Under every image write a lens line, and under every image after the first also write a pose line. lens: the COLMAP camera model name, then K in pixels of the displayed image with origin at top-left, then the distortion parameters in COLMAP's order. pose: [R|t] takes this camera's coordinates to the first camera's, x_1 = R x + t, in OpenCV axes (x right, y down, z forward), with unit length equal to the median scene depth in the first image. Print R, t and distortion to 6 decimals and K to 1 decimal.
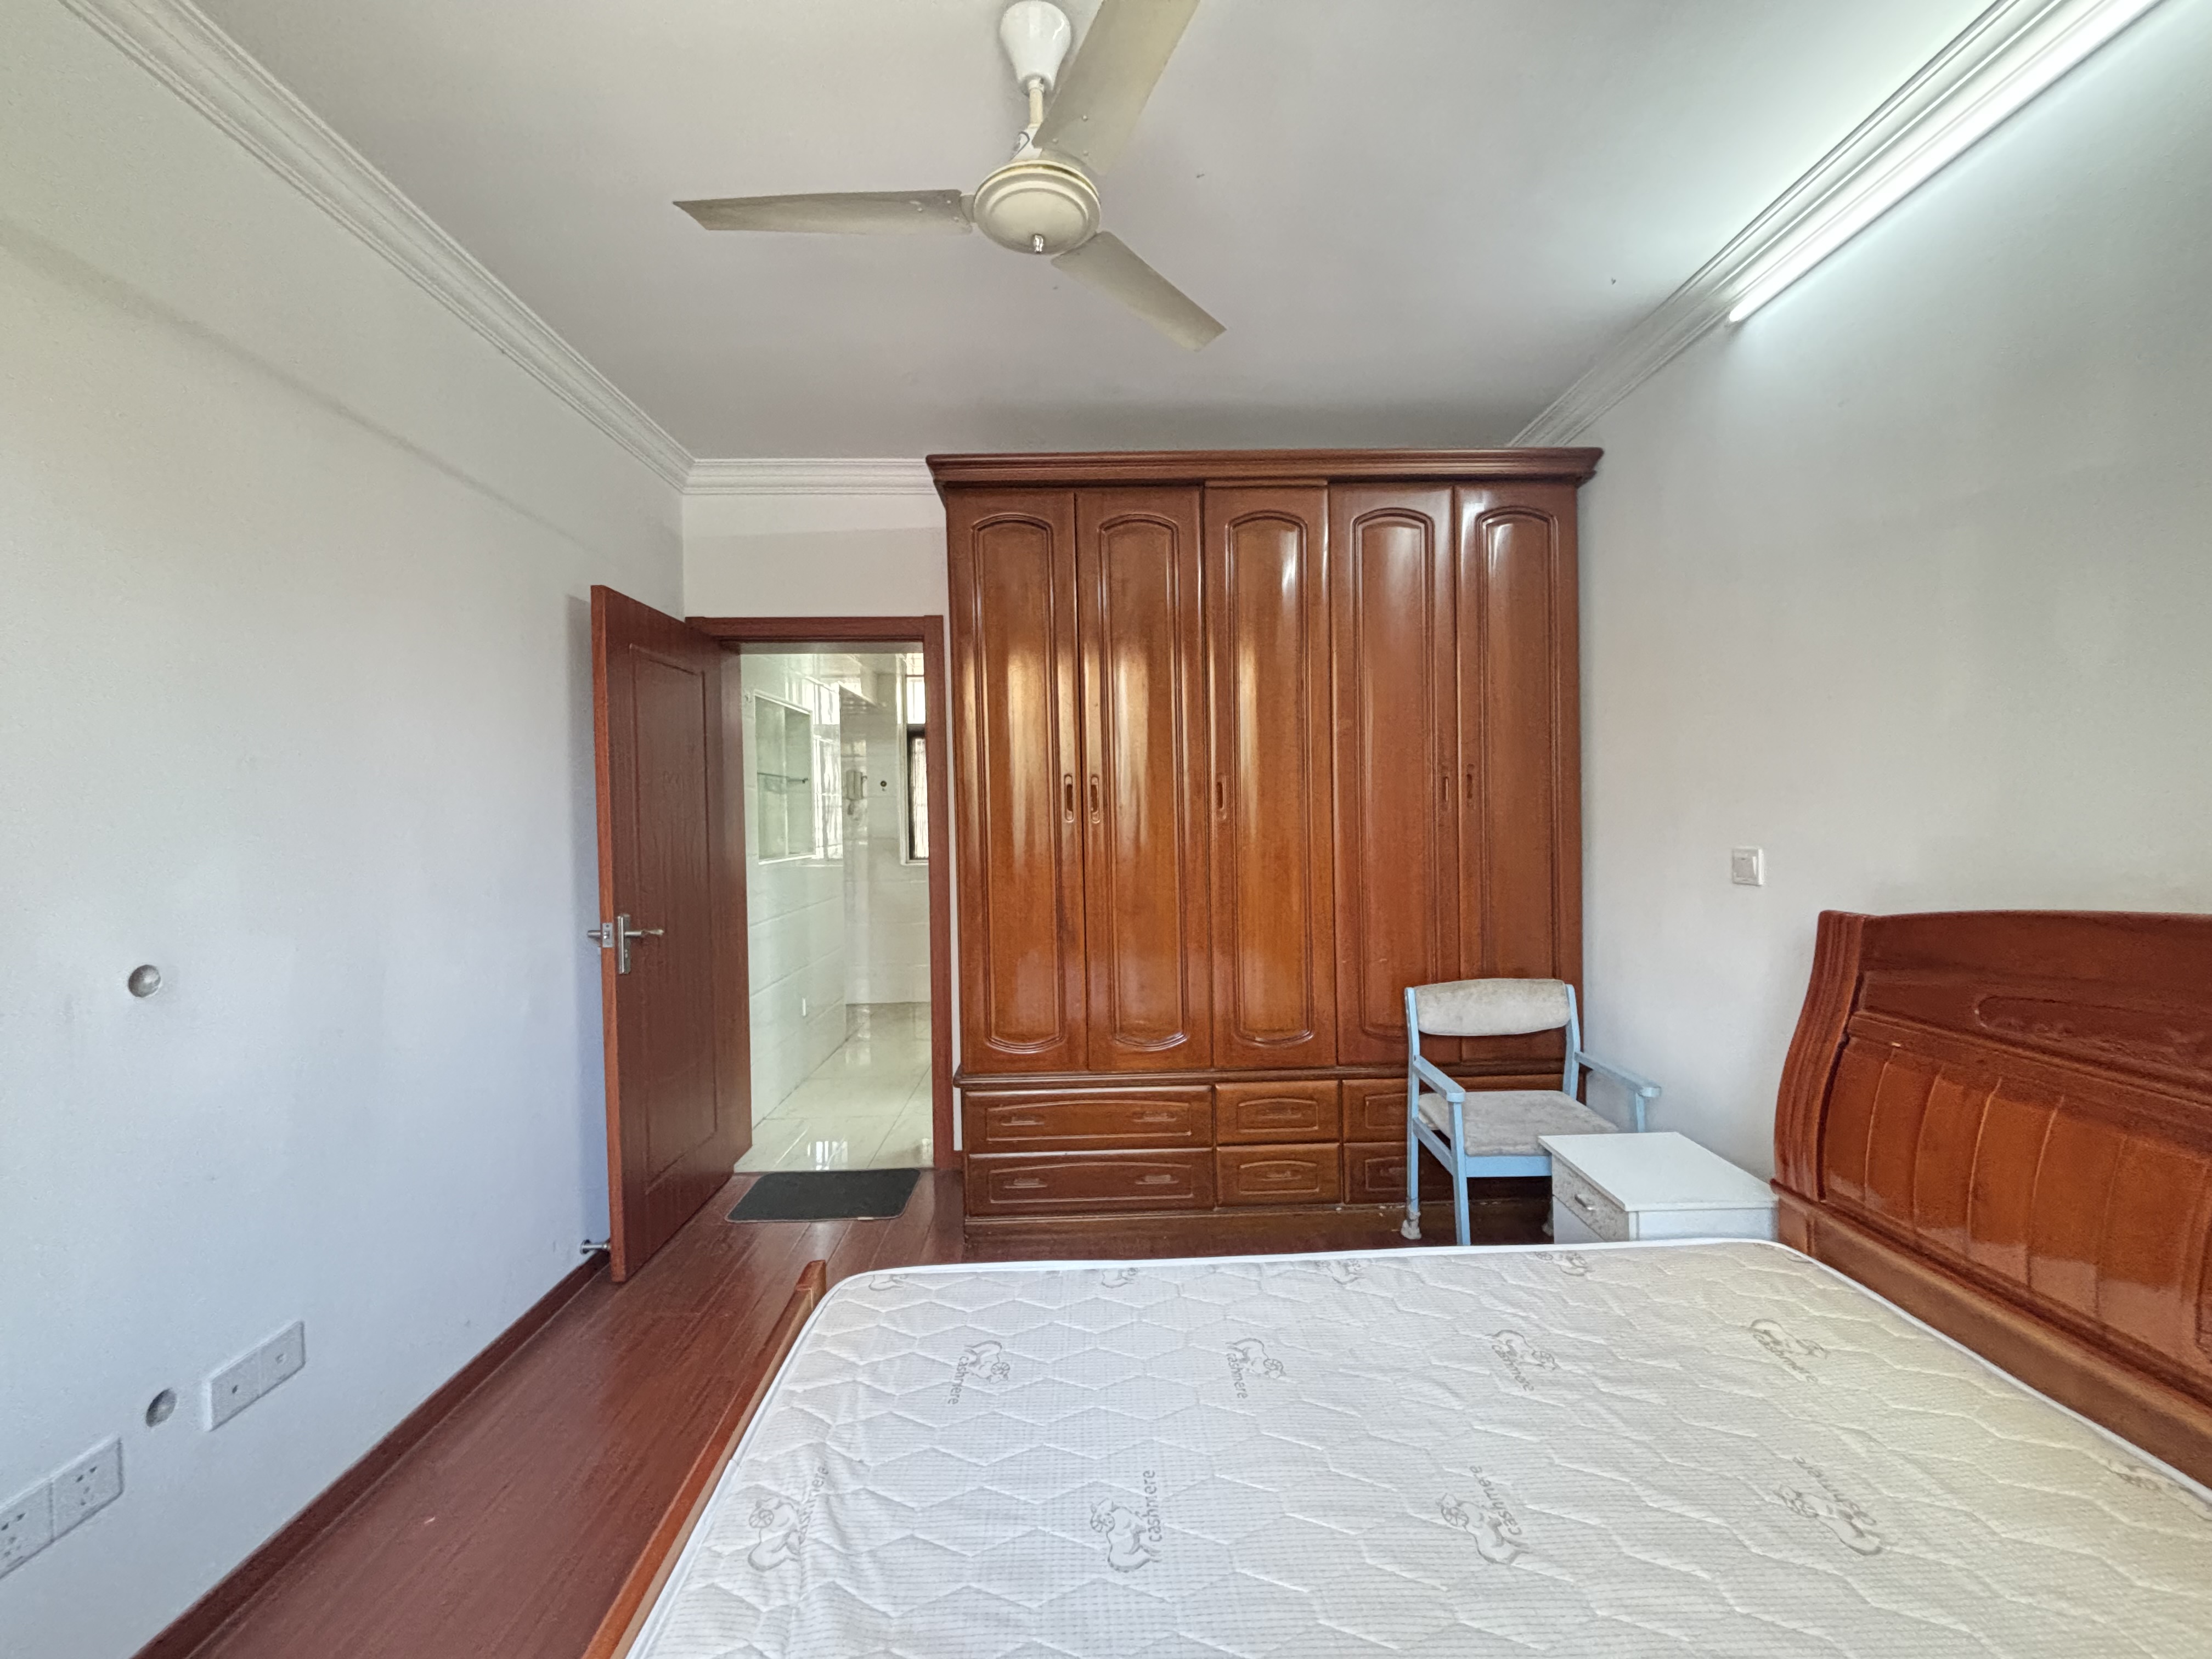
lens RADIAL K [[883.0, 0, 1108.0], [0, 883.0, 822.3], [0, 0, 1]] dist [-0.008820, 0.001654]
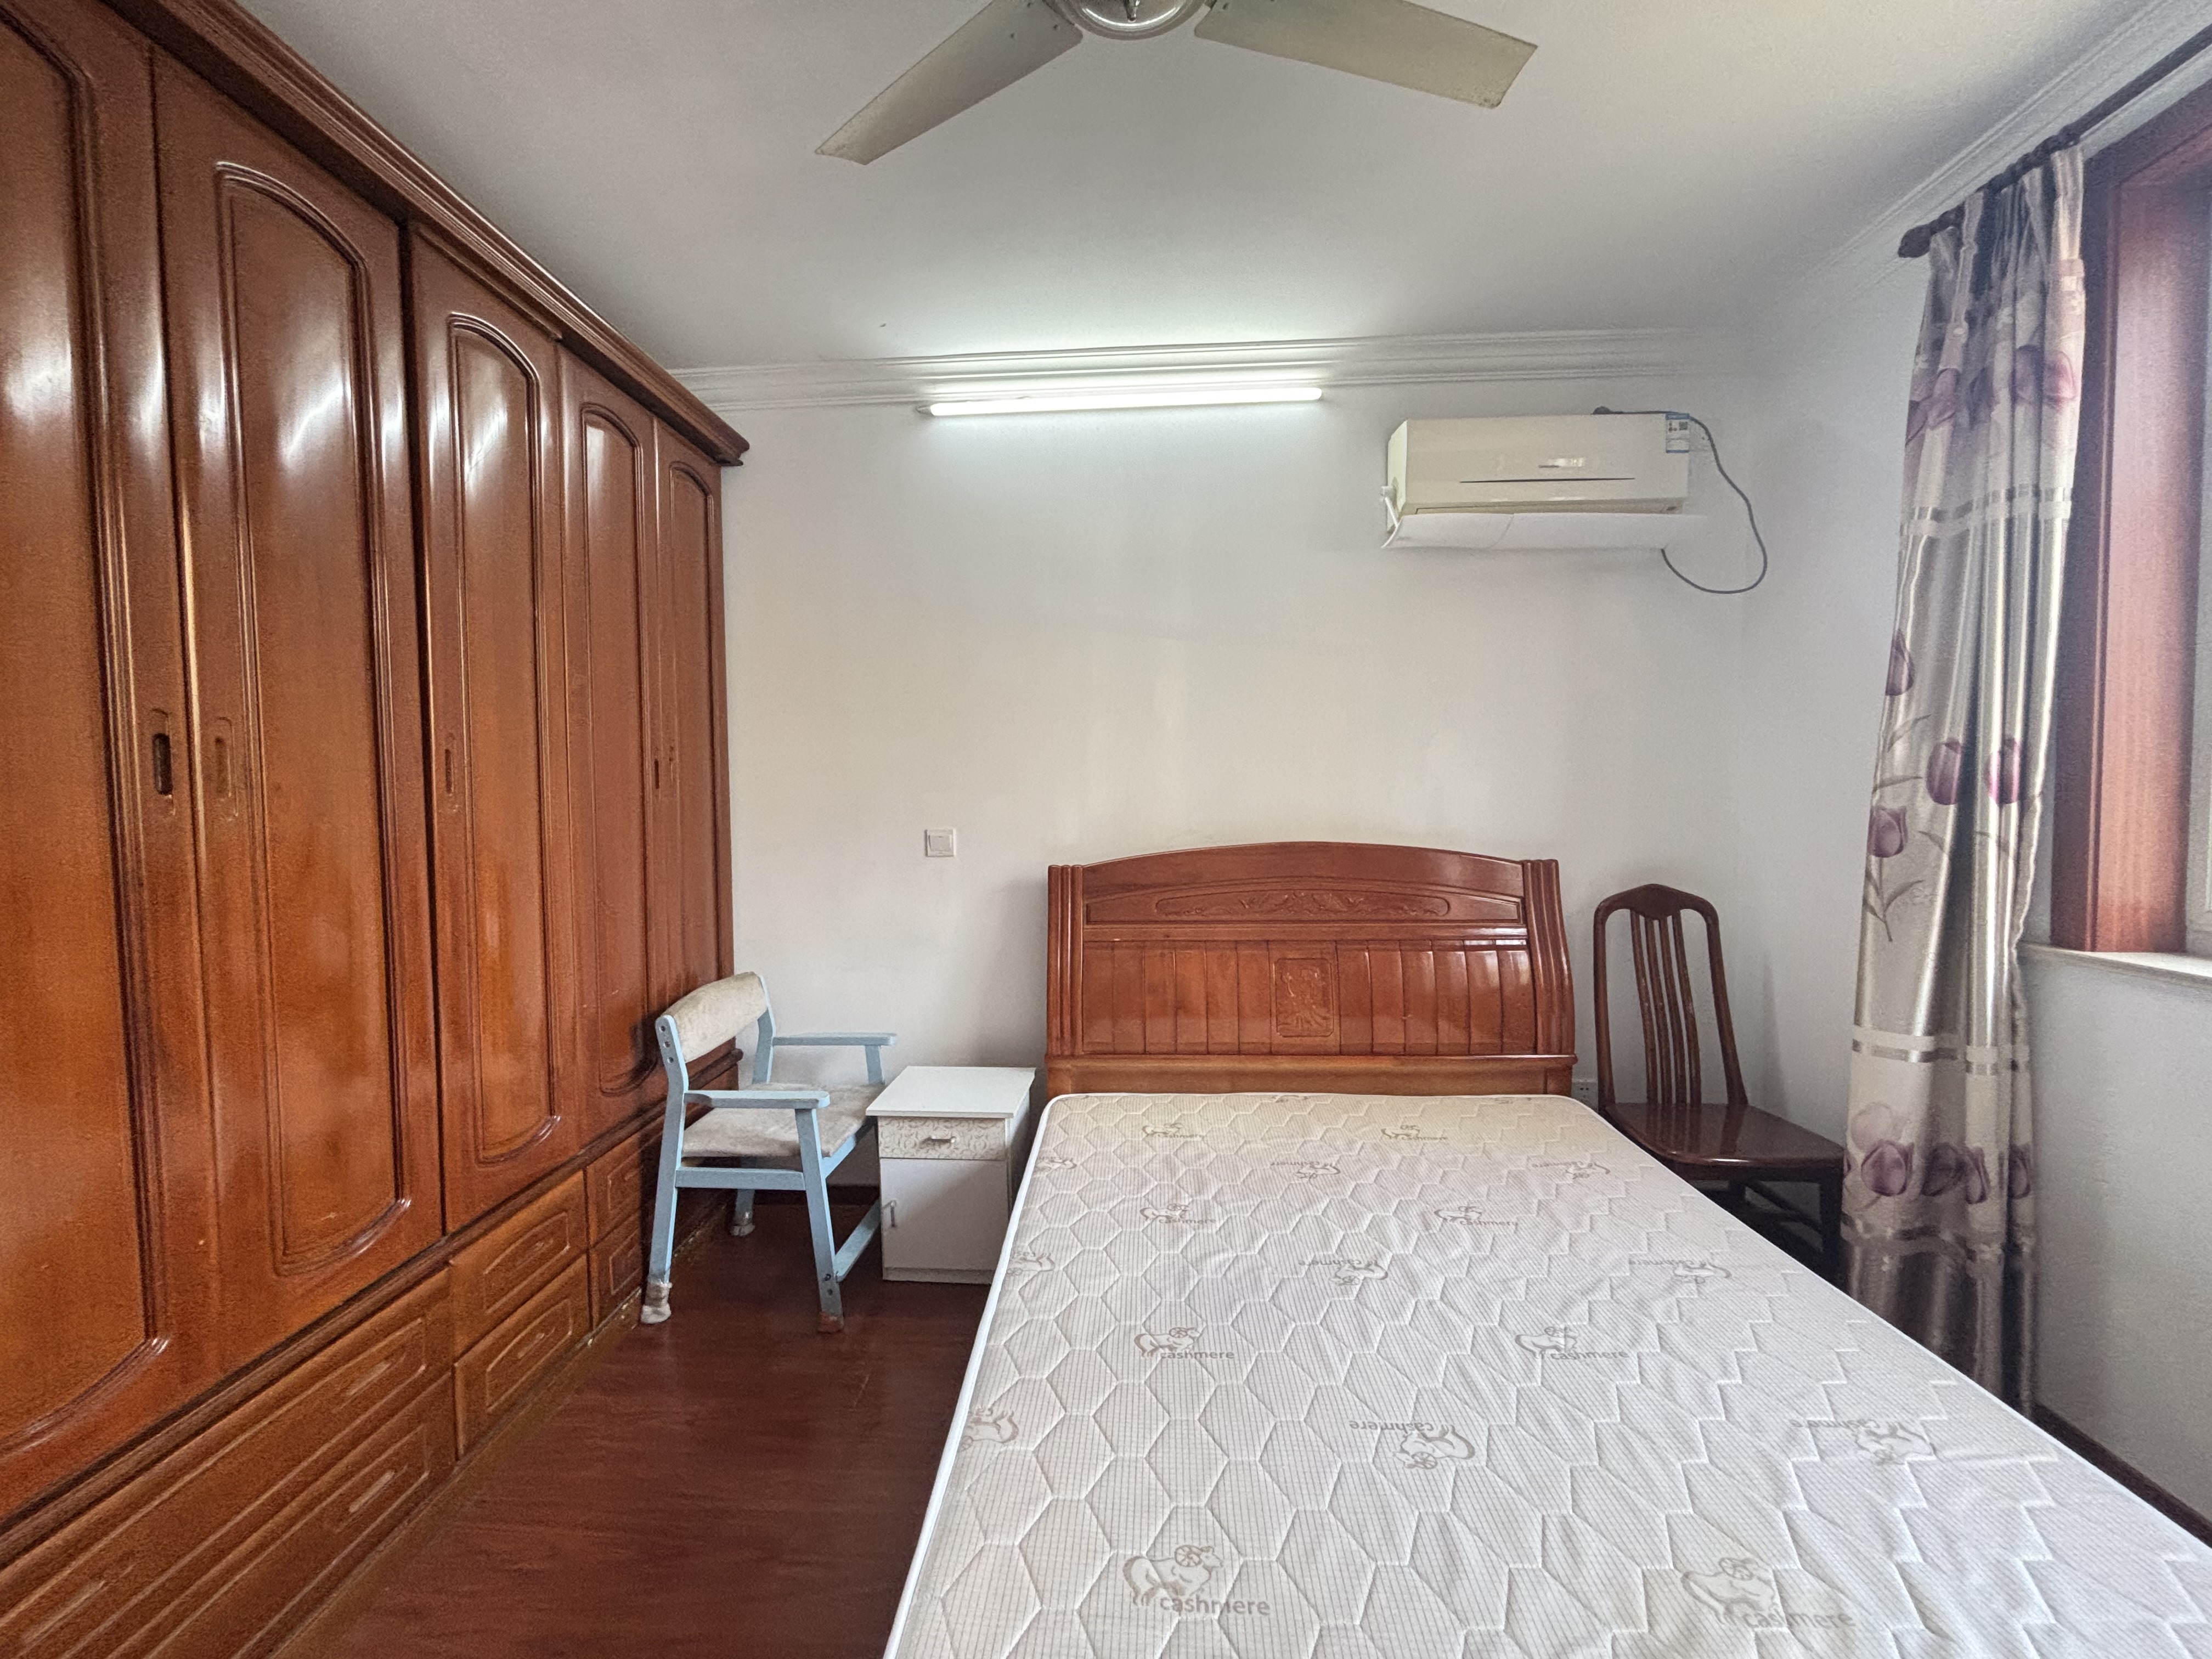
lens RADIAL K [[883.0, 0, 1105.3], [0, 883.0, 828.6], [0, 0, 1]] dist [-0.008820, 0.001654]
pose [[0.076172, -0.037028, 0.996407, -0.673461], [0.016812, 0.999216, 0.035847, -0.014564], [-0.996953, 0.014021, 0.076734, 0.806201]]
